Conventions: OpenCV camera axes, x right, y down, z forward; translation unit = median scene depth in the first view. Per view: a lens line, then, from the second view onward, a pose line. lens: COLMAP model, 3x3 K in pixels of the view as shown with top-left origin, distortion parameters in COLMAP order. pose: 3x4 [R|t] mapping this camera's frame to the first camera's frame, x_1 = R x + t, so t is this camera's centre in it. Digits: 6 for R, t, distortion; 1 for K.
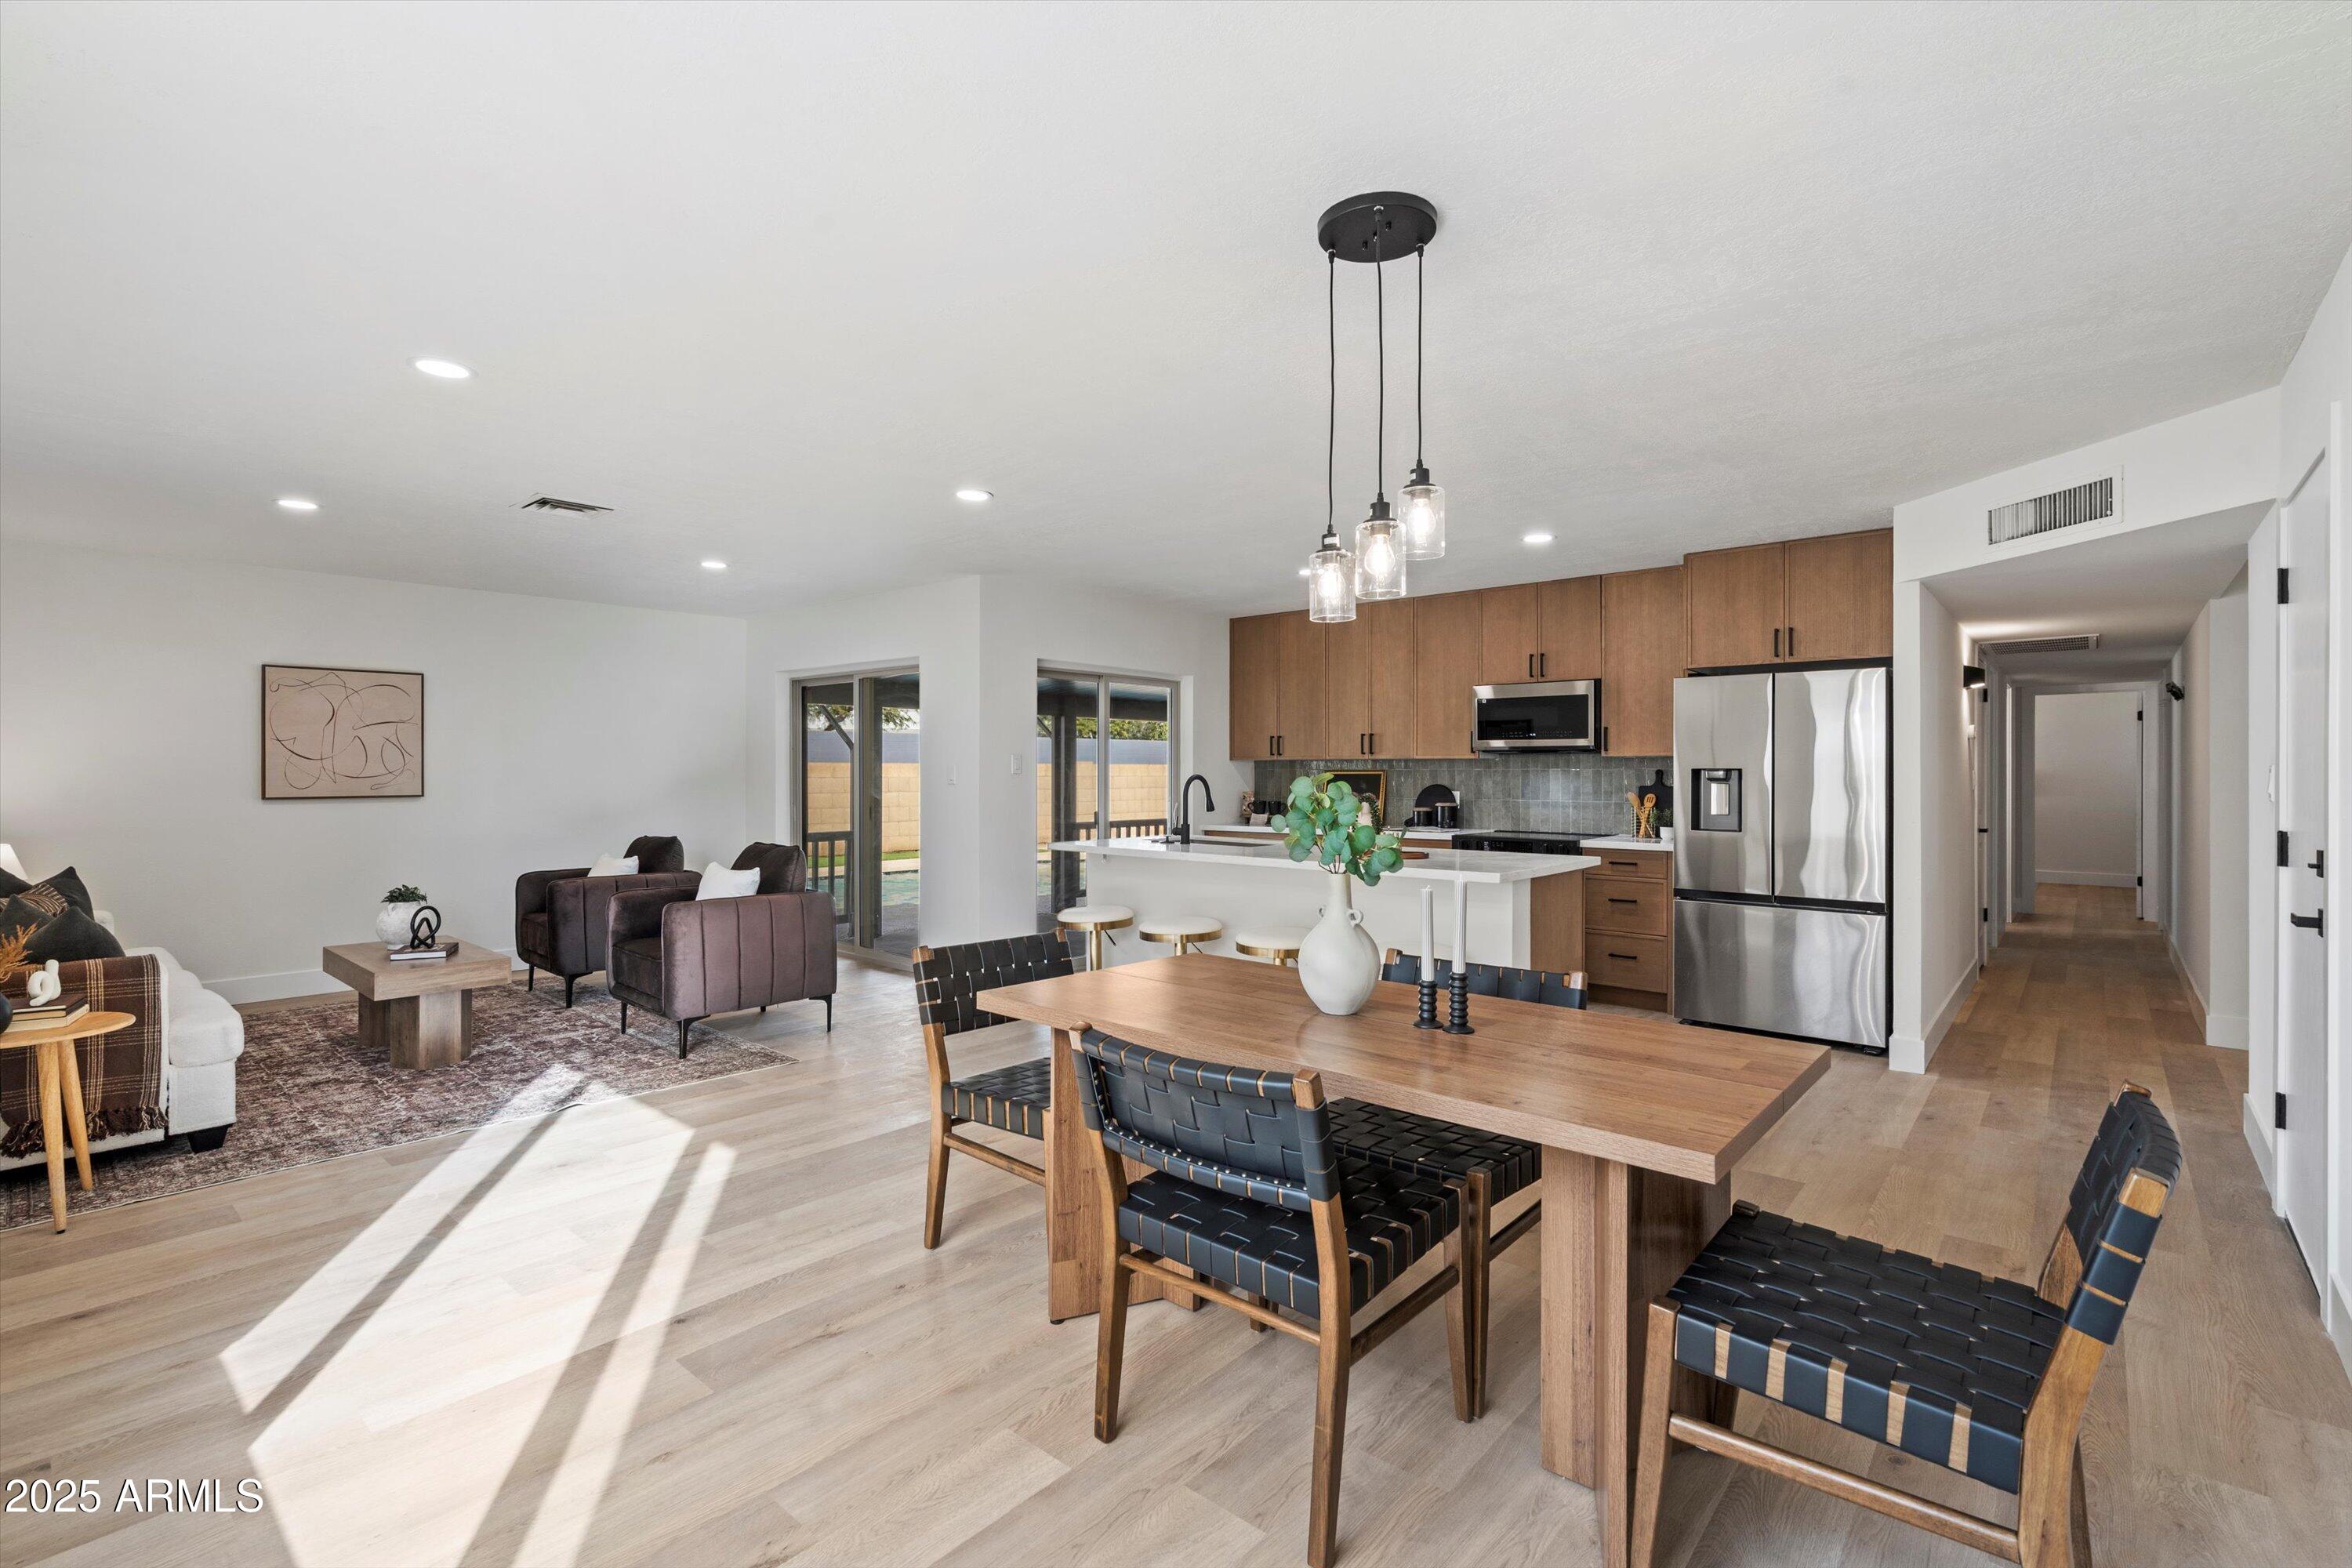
lens RADIAL K [[1060.5, 0, 1182.3], [0, 1060.5, 773.6], [0, 0, 1]] dist [-0.010112, 0.000218]
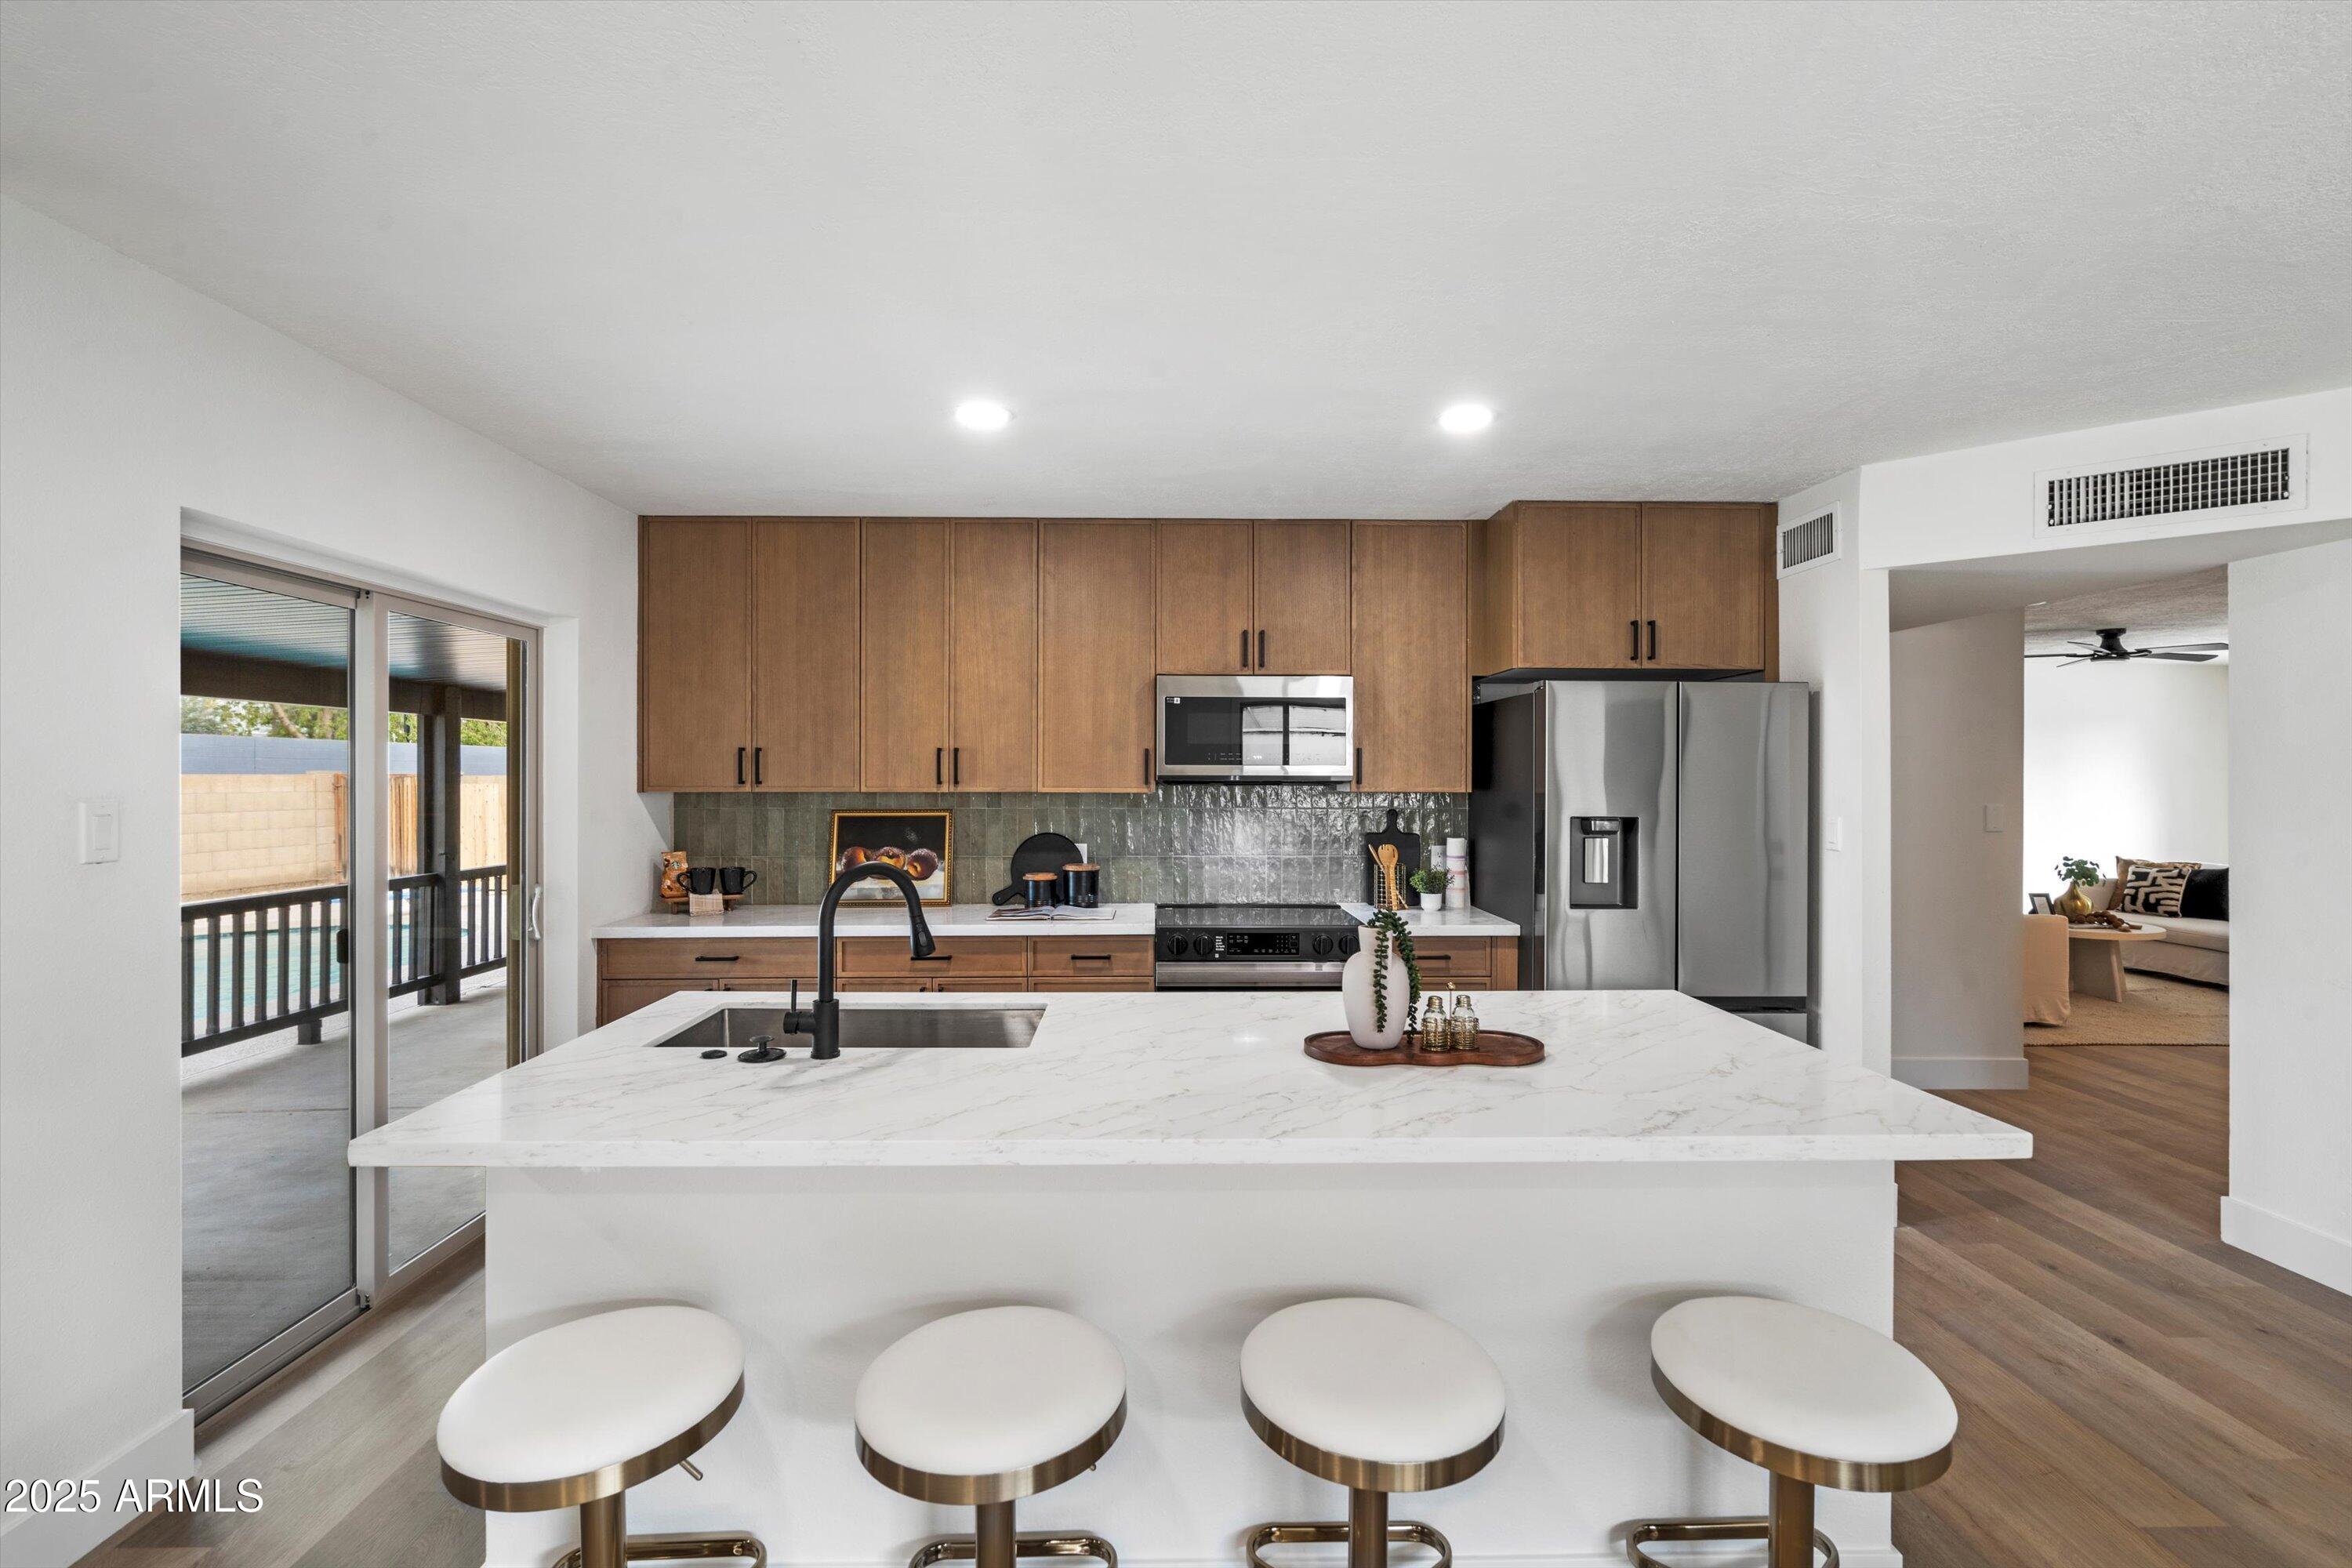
lens RADIAL K [[1061.7, 0, 1168.8], [0, 1061.7, 766.7], [0, 0, 1]] dist [-0.000932, -0.008643]
pose [[0.744428, 0.004926, 0.667685, -0.122179], [-0.000294, 0.999975, -0.007049, -0.025057], [-0.667703, 0.005051, 0.744411, 0.525910]]
